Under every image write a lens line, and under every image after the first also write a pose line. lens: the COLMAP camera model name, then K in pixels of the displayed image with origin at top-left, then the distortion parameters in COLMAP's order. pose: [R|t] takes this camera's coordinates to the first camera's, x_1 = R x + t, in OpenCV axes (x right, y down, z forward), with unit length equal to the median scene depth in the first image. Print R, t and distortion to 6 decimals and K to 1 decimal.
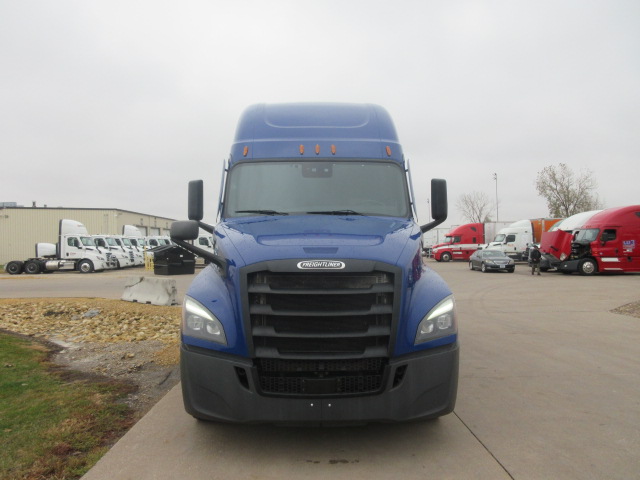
lens RADIAL K [[487.0, 0, 321.2], [0, 487.0, 240.3], [0, 0, 1]] dist [-0.004282, -0.002307]
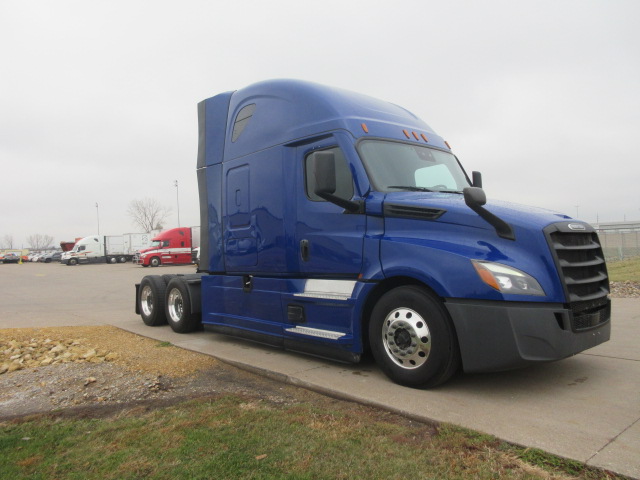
lens RADIAL K [[487.0, 0, 320.4], [0, 487.0, 241.8], [0, 0, 1]] dist [-0.004282, -0.002307]
pose [[0.768566, -0.009404, 0.639701, -0.112480], [0.018136, 0.999810, -0.007091, 0.007243], [-0.639513, 0.017051, 0.768591, 0.038203]]
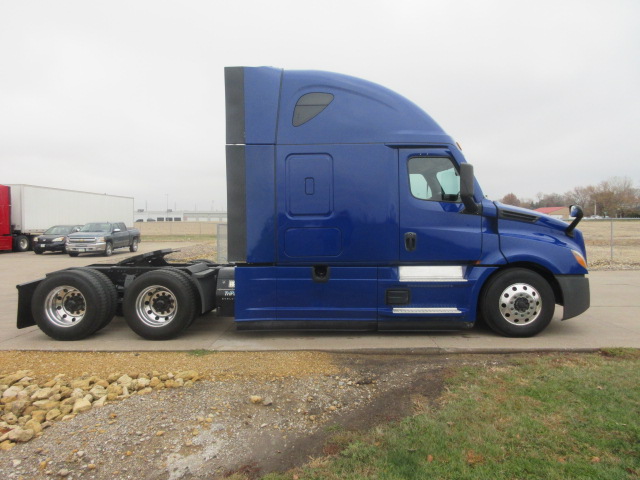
lens RADIAL K [[487.0, 0, 319.2], [0, 487.0, 237.2], [0, 0, 1]] dist [-0.004282, -0.002307]
pose [[0.023478, -0.008852, 0.999685, -0.180668], [-0.012635, 0.999878, 0.009150, 0.006234], [-0.999645, -0.012846, 0.023363, 0.161083]]
